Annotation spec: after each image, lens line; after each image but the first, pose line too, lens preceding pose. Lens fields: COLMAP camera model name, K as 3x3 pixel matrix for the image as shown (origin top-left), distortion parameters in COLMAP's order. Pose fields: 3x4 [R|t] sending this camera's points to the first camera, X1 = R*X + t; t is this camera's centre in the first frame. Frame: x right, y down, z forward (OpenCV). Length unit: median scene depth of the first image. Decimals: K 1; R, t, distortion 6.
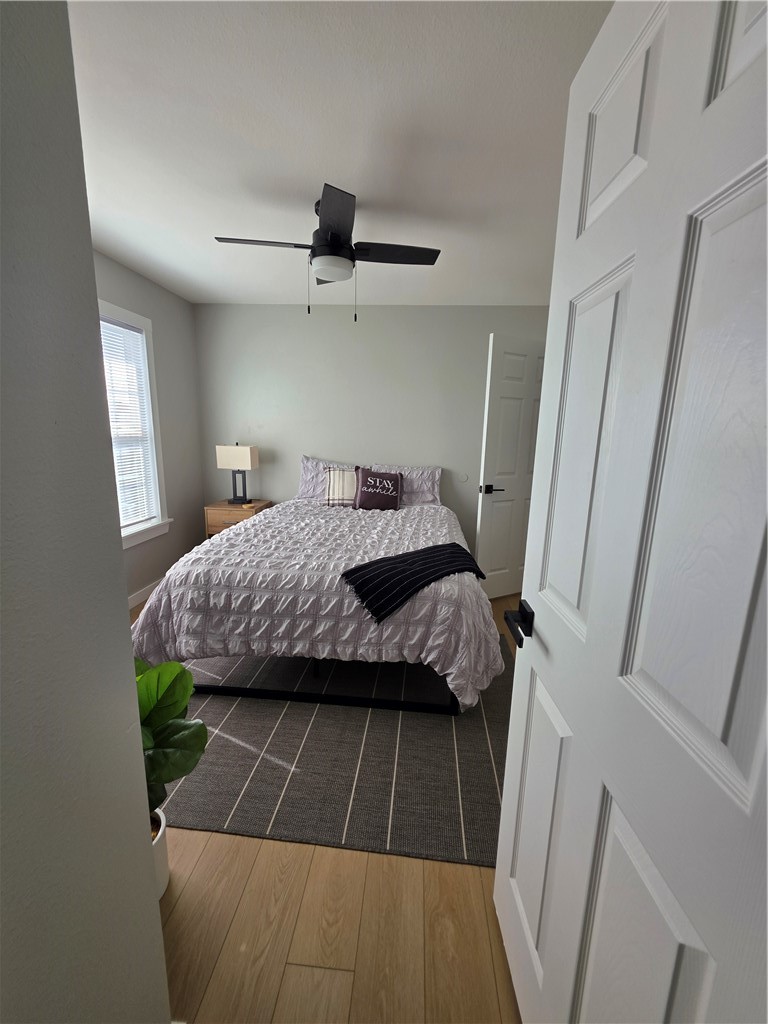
lens RADIAL K [[411.1, 0, 386.4], [0, 411.1, 513.1], [0, 0, 1]] dist [0.001568, -0.000455]
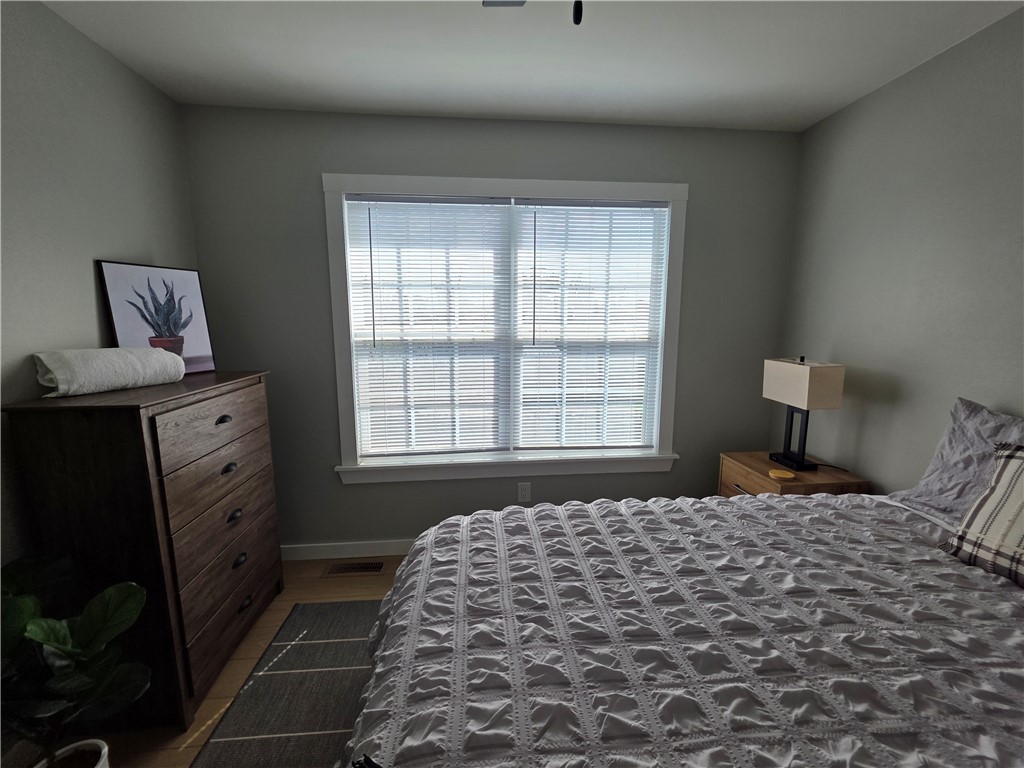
lens RADIAL K [[411.1, 0, 510.6], [0, 411.1, 381.2], [0, 0, 1]] dist [0.001568, -0.000455]
pose [[0.170946, 0.120573, -0.977875, 0.170729], [-0.193523, 0.977260, 0.086667, -0.174610], [0.966088, 0.174425, 0.190392, 0.822968]]
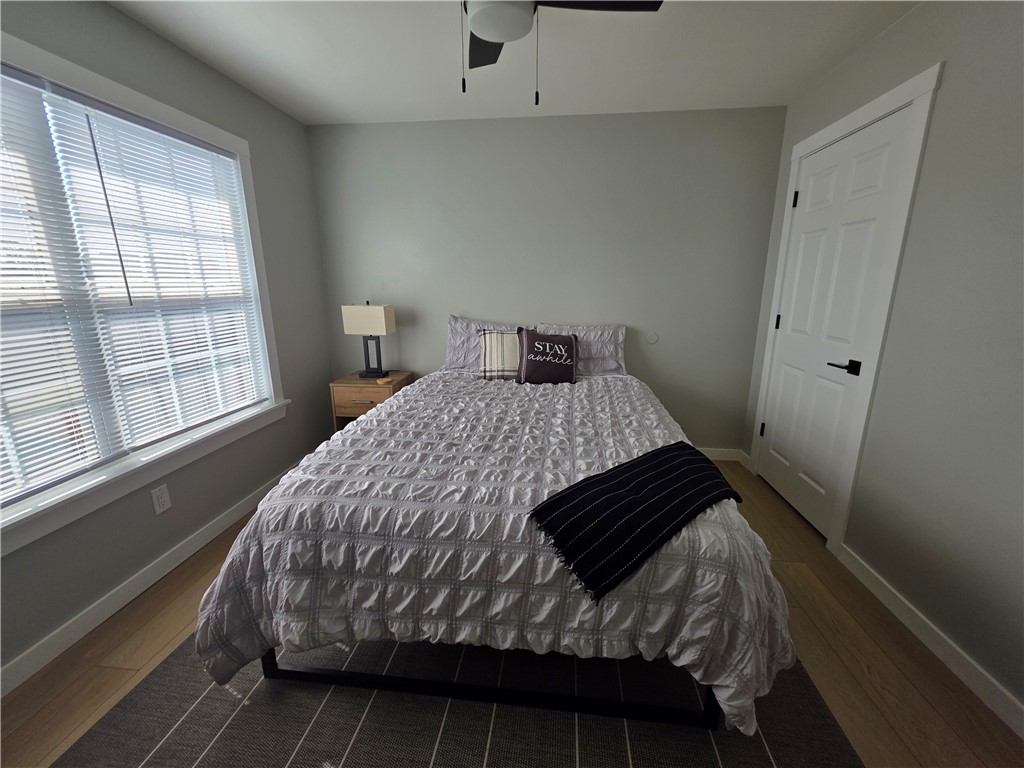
lens RADIAL K [[412.0, 0, 515.8], [0, 412.0, 380.2], [0, 0, 1]] dist [0.000681, -0.000049]
pose [[0.999397, -0.021505, -0.027250, -0.090219], [0.022380, 0.999230, 0.032218, -0.058933], [0.026536, -0.032808, 0.999109, 0.320242]]
